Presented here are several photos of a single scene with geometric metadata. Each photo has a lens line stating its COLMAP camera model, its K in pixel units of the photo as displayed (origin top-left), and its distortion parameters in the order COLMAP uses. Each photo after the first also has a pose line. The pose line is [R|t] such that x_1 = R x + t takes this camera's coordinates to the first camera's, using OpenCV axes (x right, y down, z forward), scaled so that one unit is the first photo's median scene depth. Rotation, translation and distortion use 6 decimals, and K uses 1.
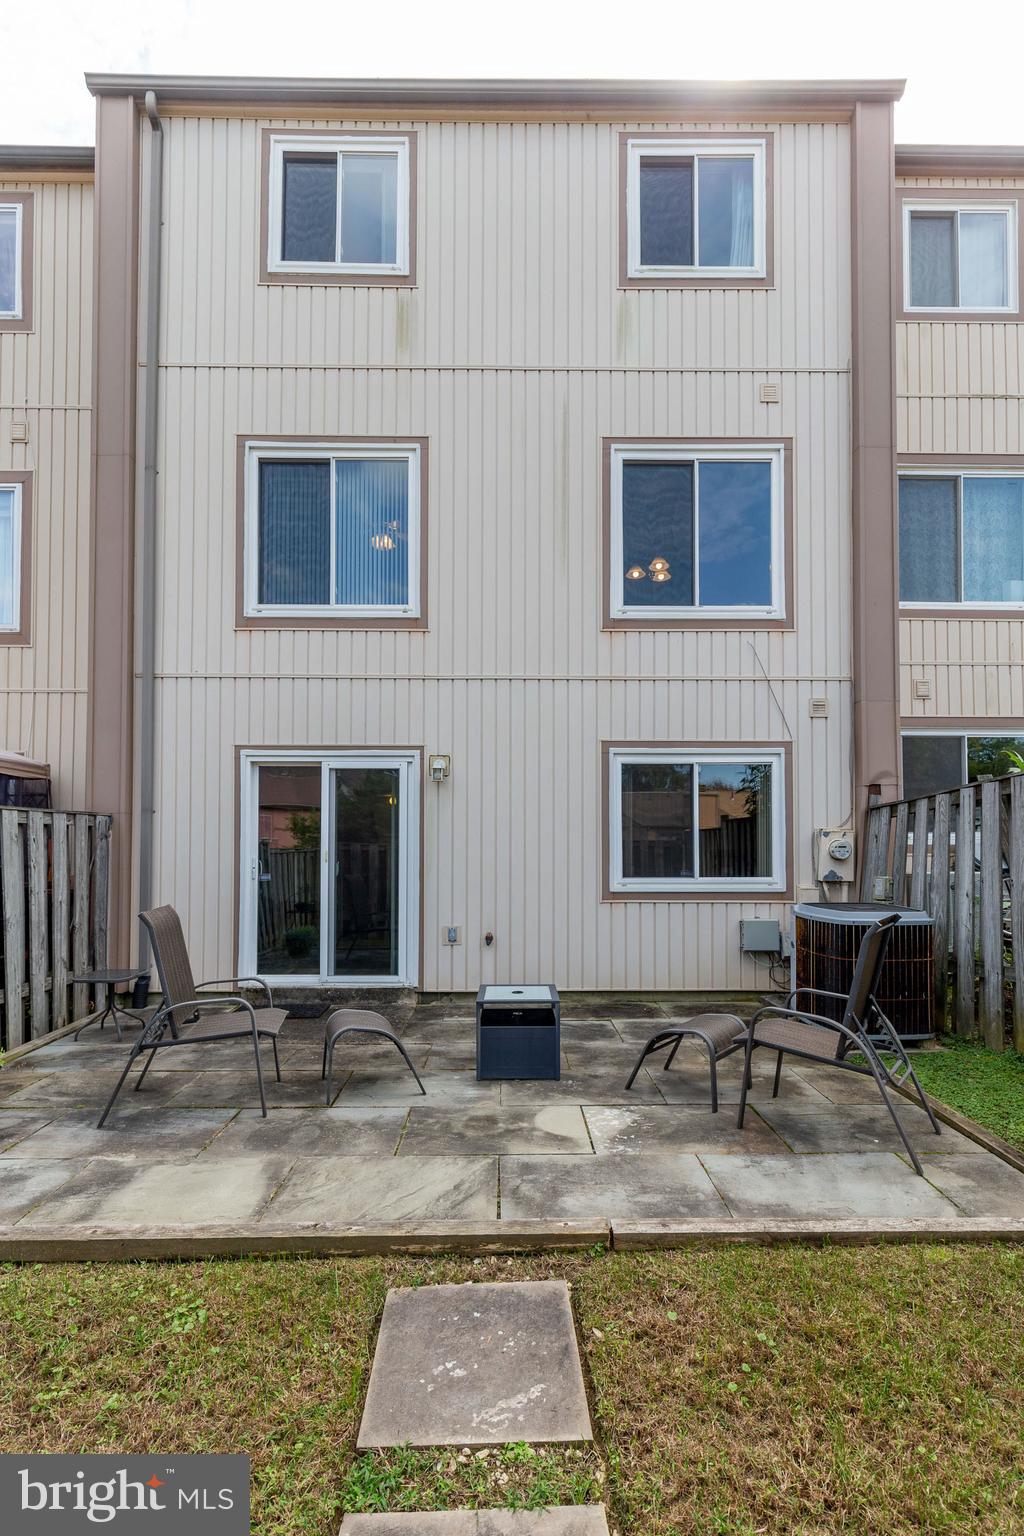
lens RADIAL K [[696.9, 0, 501.3], [0, 696.9, 759.4], [0, 0, 1]] dist [0.008197, -0.001956]
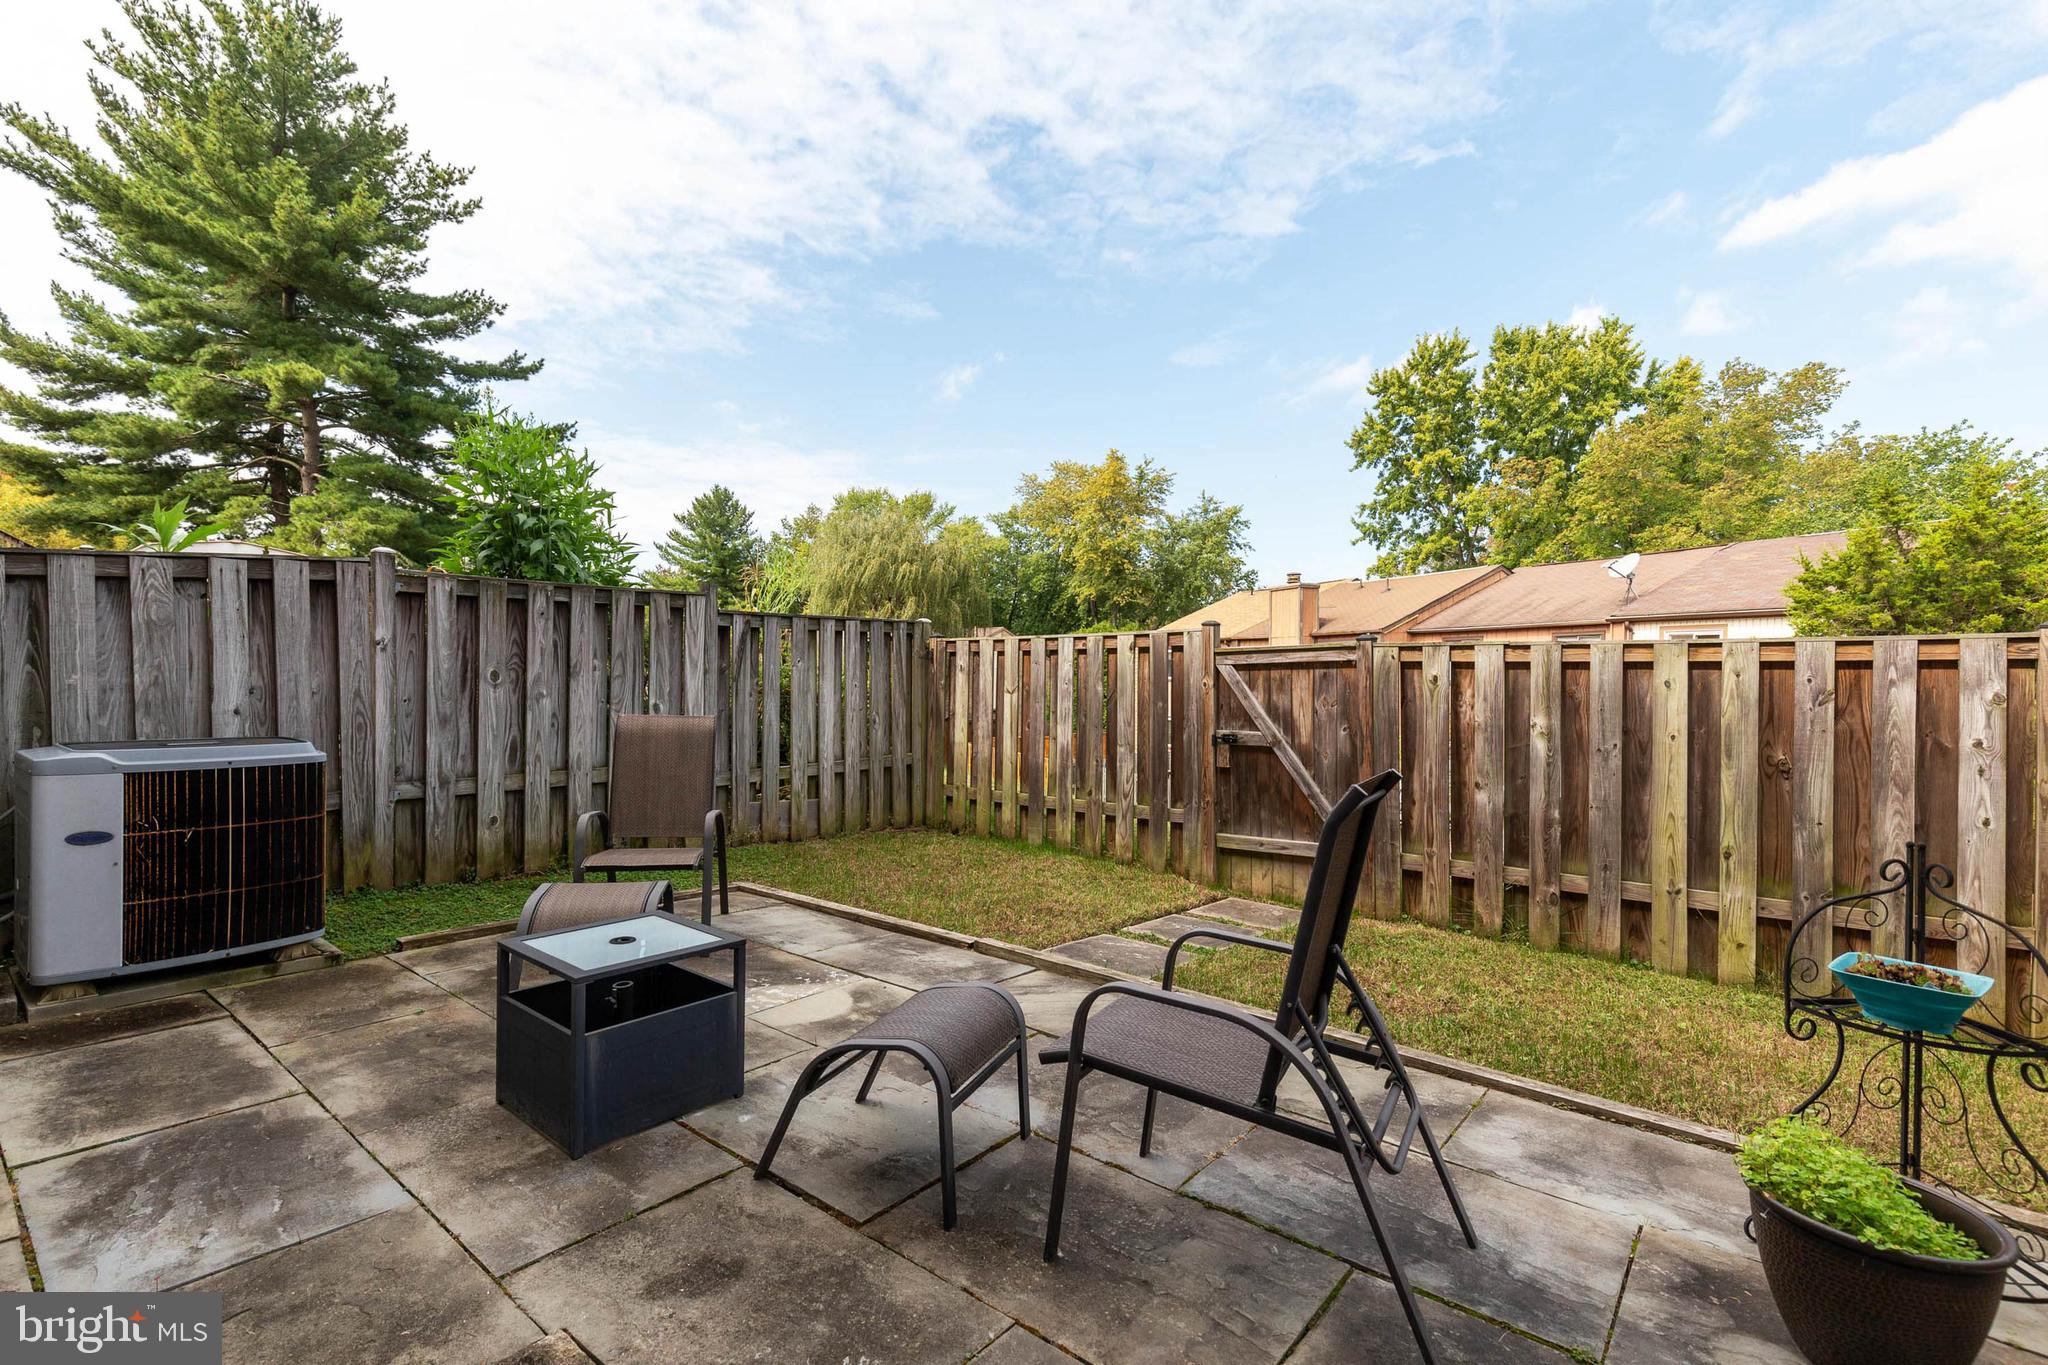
lens RADIAL K [[929.2, 0, 1026.9], [0, 929.2, 686.2], [0, 0, 1]] dist [0.008197, -0.001956]
pose [[-0.771600, -0.011149, 0.636010, -0.770594], [-0.087954, 0.992113, -0.089313, 0.263522], [-0.629998, -0.124854, -0.766495, 1.779165]]
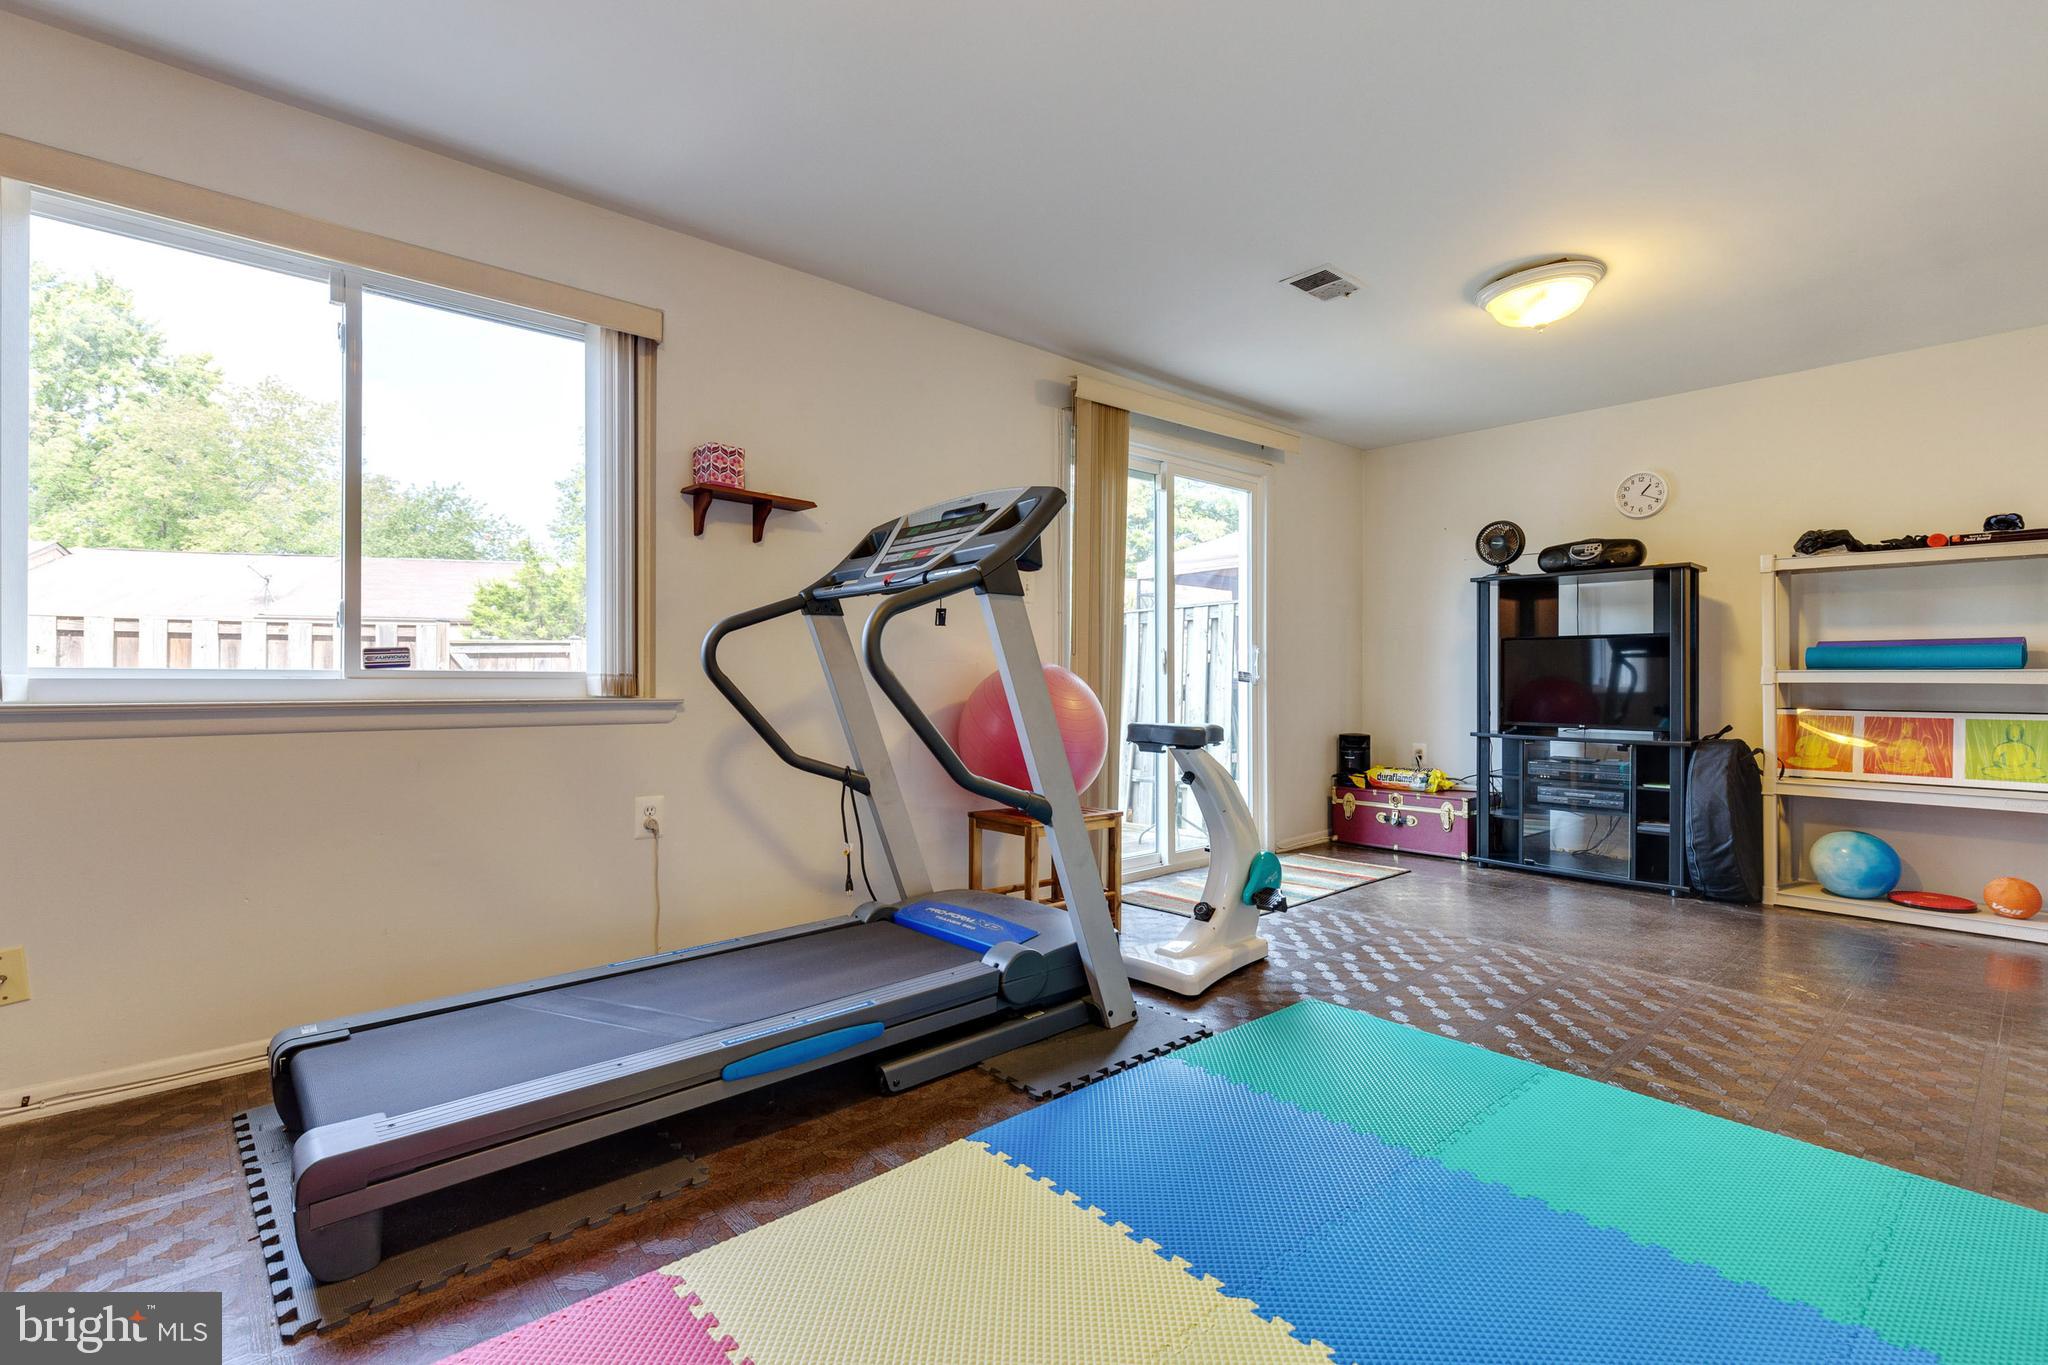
lens RADIAL K [[929.2, 0, 1017.9], [0, 929.2, 679.4], [0, 0, 1]] dist [0.008197, -0.001956]
pose [[-0.745037, 0.001021, -0.667023, 0.617940], [0.088406, 0.991328, -0.097229, 0.442688], [0.661139, -0.131408, -0.738666, 2.798303]]
